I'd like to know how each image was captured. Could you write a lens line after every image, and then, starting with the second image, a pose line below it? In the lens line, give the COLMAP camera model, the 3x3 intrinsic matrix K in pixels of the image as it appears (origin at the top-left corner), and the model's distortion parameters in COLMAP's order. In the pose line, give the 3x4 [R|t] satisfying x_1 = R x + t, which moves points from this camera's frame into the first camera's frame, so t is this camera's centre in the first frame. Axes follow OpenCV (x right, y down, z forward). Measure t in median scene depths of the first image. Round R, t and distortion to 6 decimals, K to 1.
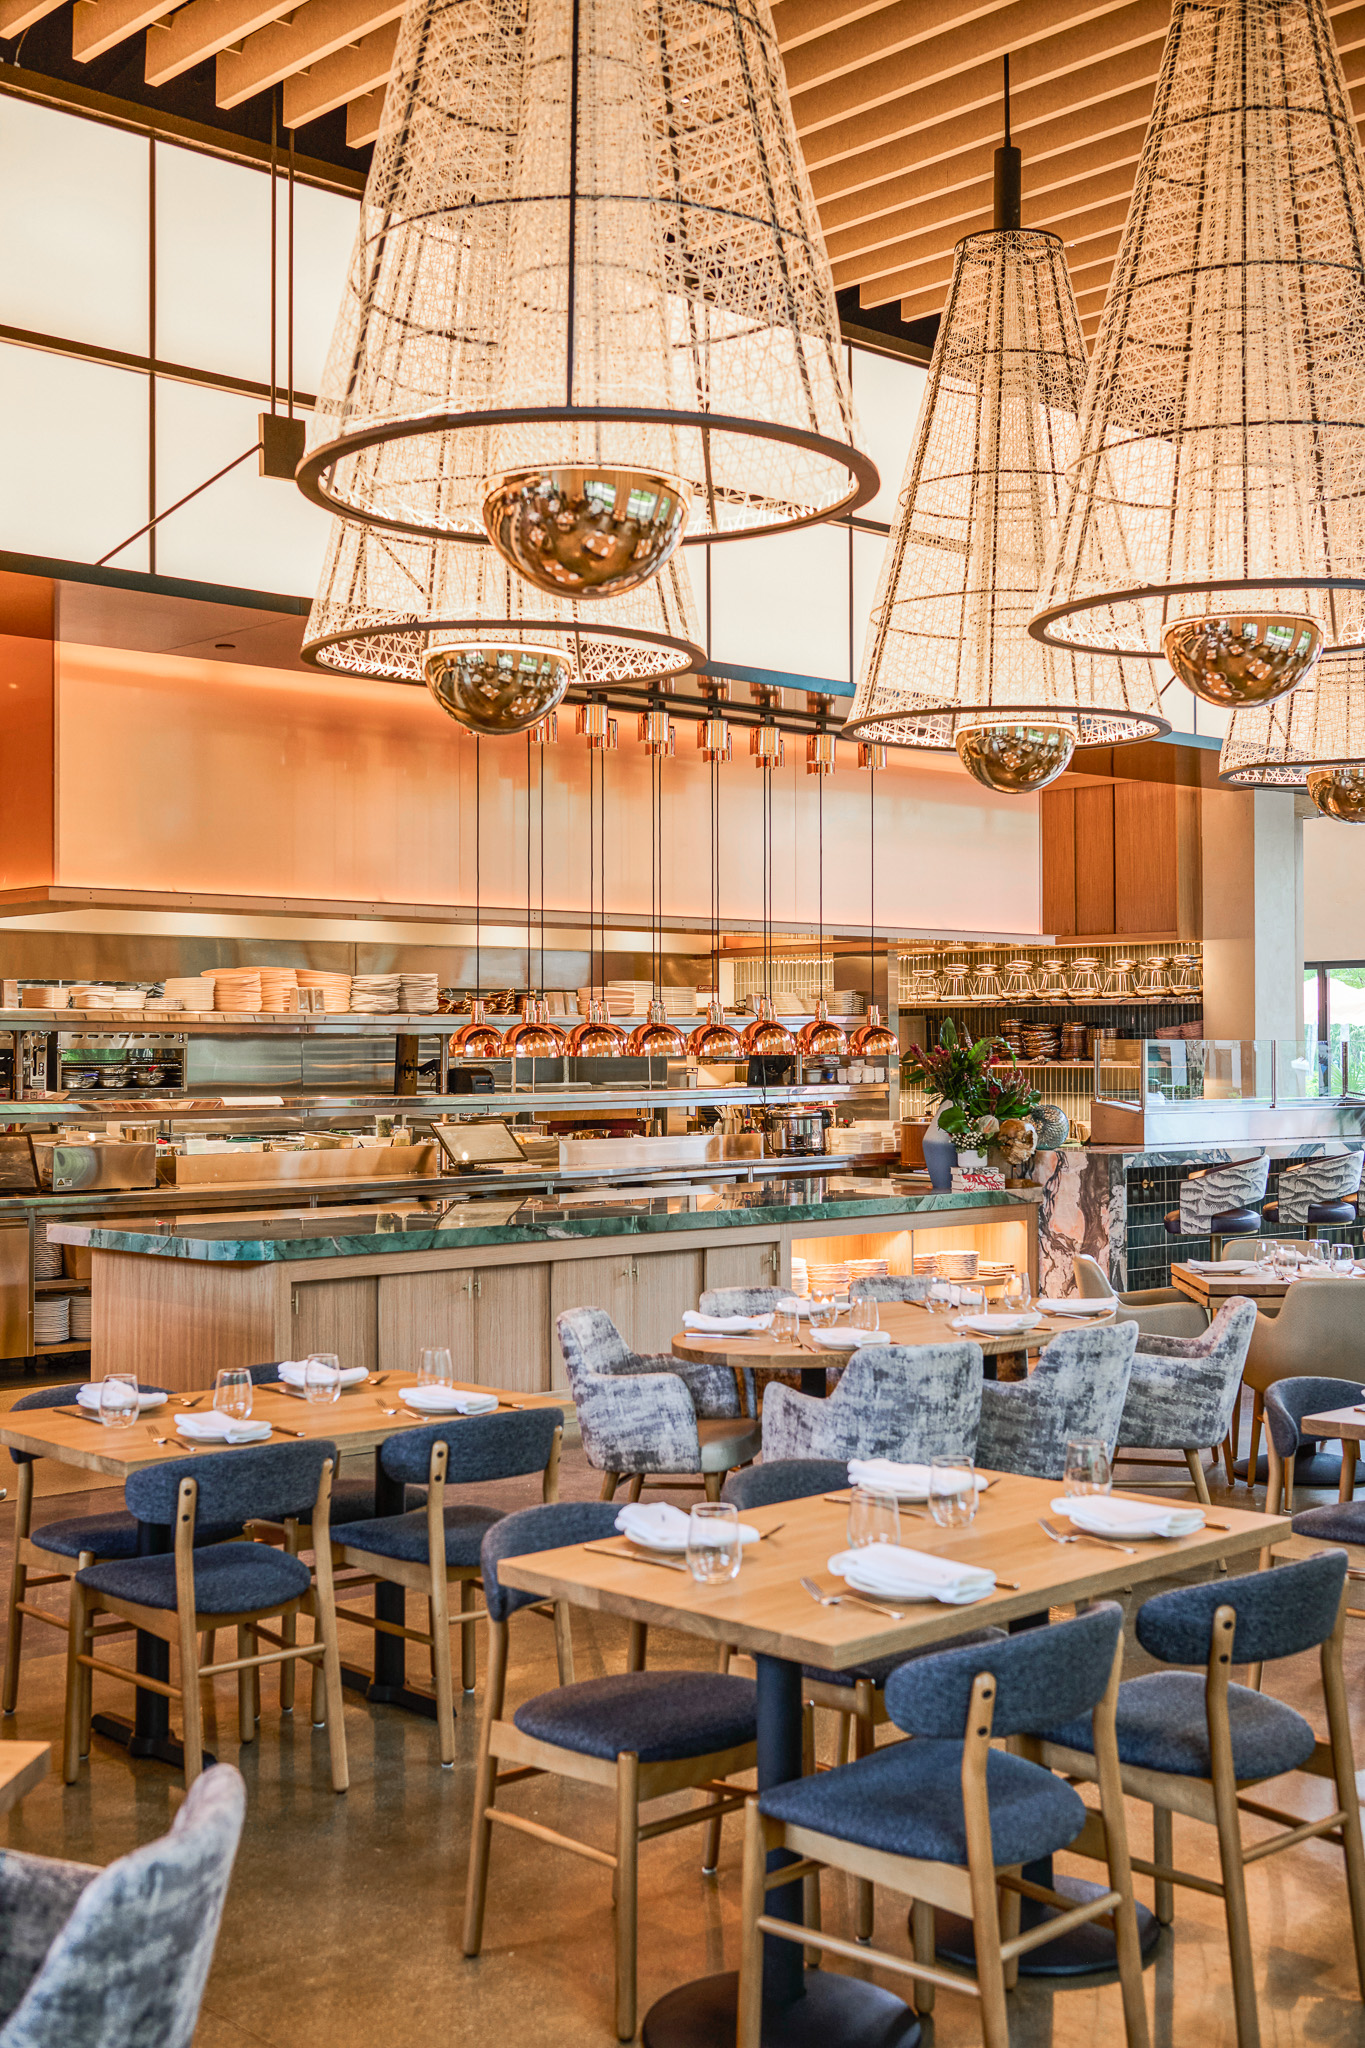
lens RADIAL K [[2344.6, 0, 682.5], [0, 2344.6, 1024.0], [0, 0, 1]] dist [-0.001572, 0.003548]
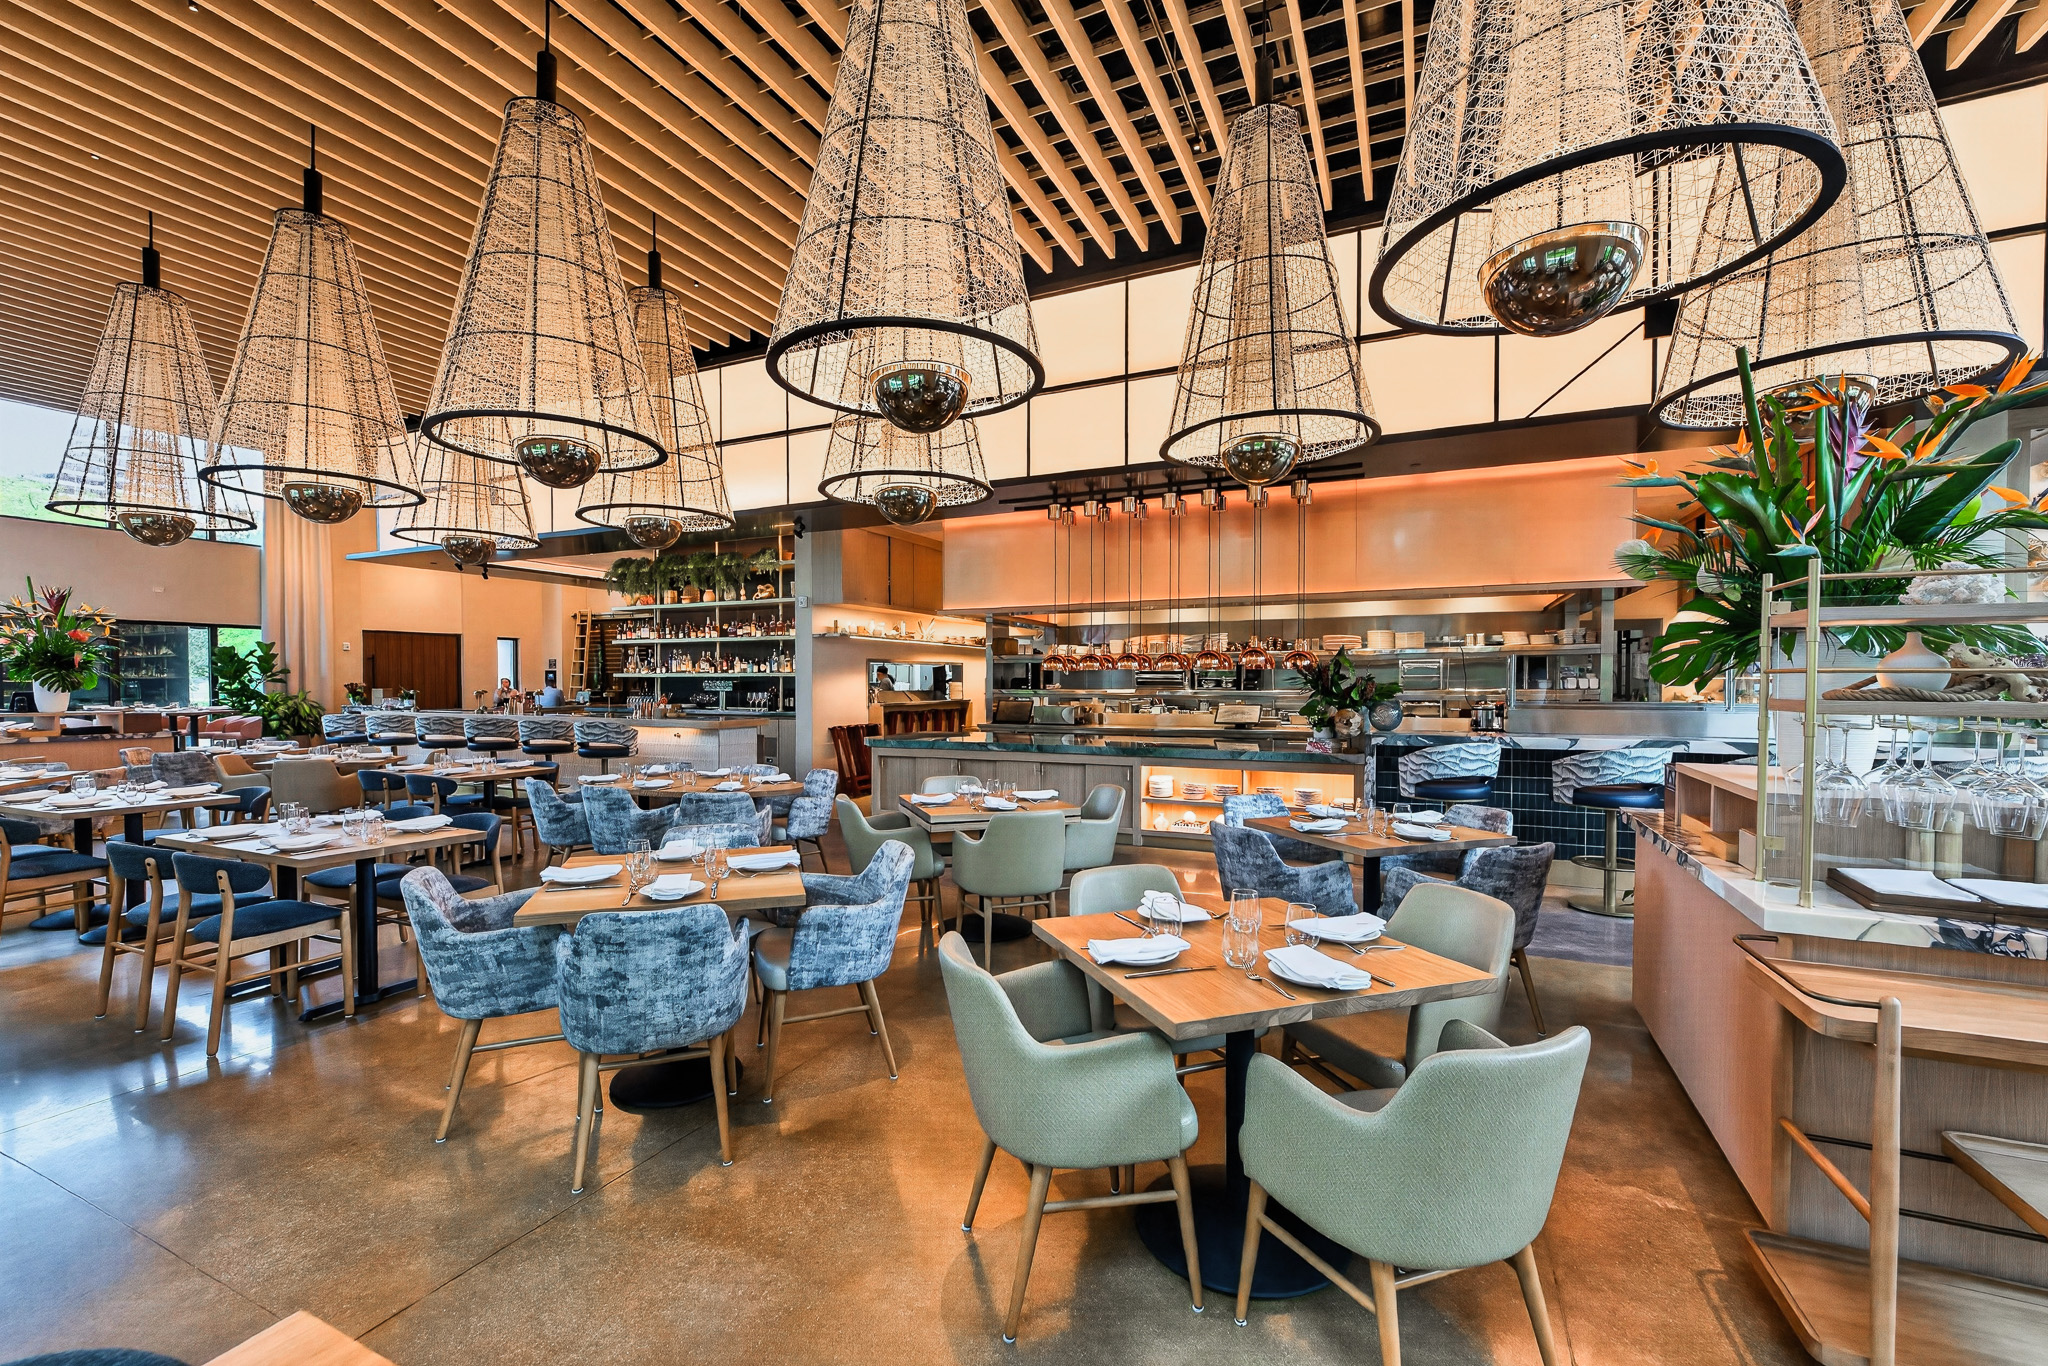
lens RADIAL K [[898.0, 0, 1020.6], [0, 898.0, 729.5], [0, 0, 1]] dist [0.000545, 0.000048]
pose [[0.382461, 0.058620, -0.922110, 0.616824], [0.007506, 0.997755, 0.066542, 0.012162], [0.923941, -0.032371, 0.381162, 0.573009]]
